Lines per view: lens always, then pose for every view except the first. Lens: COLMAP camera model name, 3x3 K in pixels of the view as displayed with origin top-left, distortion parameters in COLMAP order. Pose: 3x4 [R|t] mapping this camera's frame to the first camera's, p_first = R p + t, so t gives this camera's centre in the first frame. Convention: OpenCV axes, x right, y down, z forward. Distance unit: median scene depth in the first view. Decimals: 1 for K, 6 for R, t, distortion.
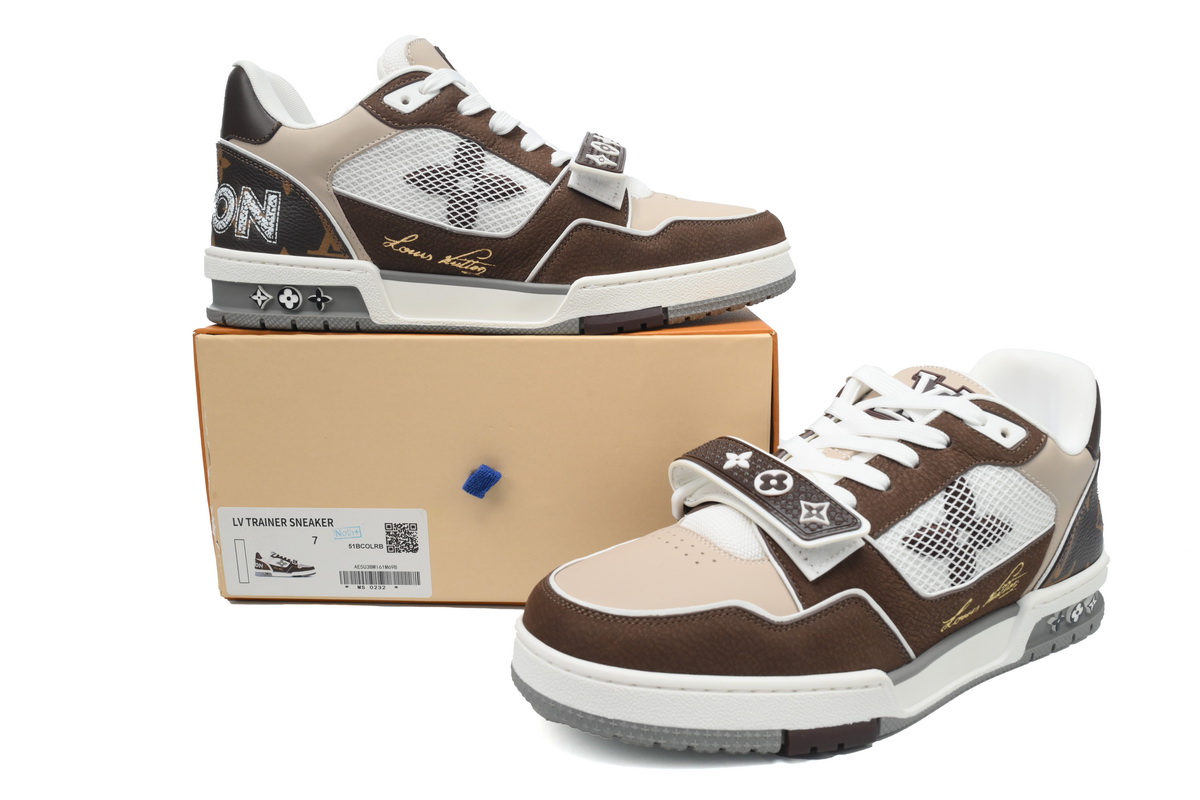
lens RADIAL K [[935.1, 0, 600.0], [0, 935.1, 400.0], [0, 0, 1]] dist [-0.001422, 0.001290]
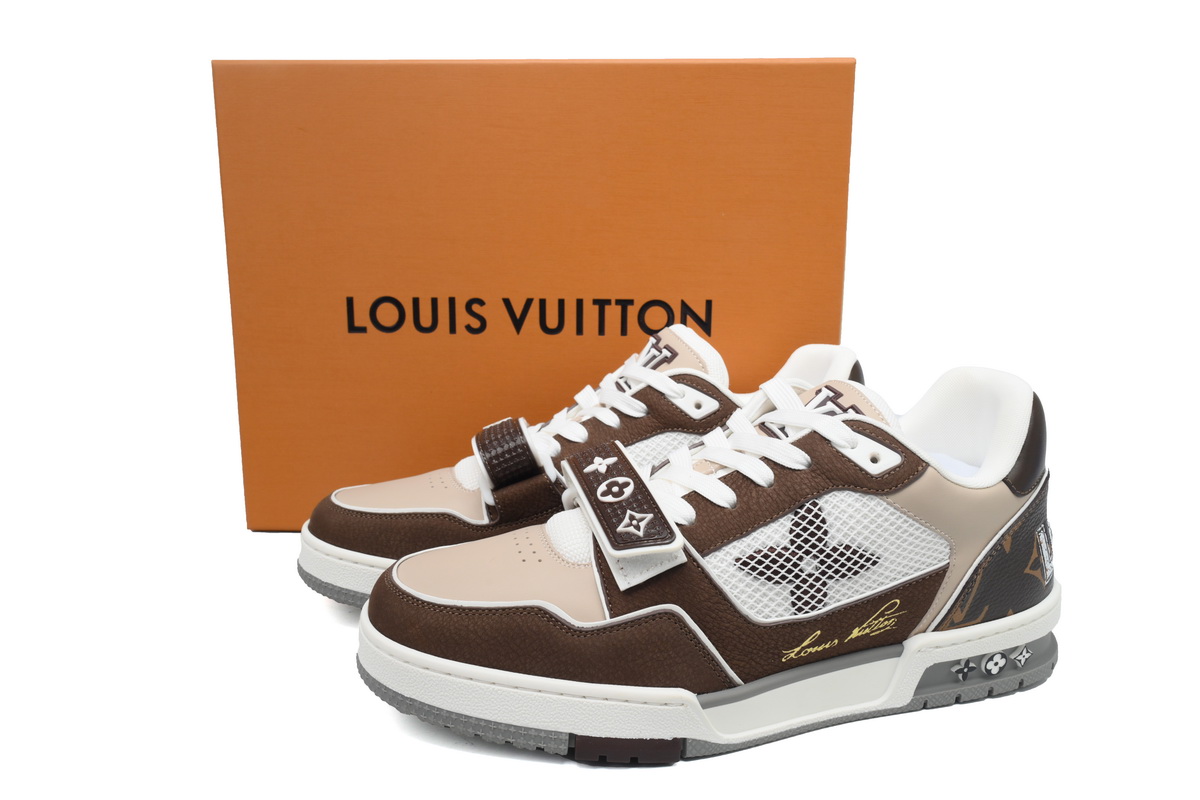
lens RADIAL K [[935.1, 0, 600.0], [0, 935.1, 400.0], [0, 0, 1]] dist [-0.001422, 0.001290]
pose [[0.959201, 0.058938, -0.276514, 0.439954], [-0.055934, 0.998259, 0.018746, -0.025260], [0.277137, -0.002514, 0.960827, 0.035093]]
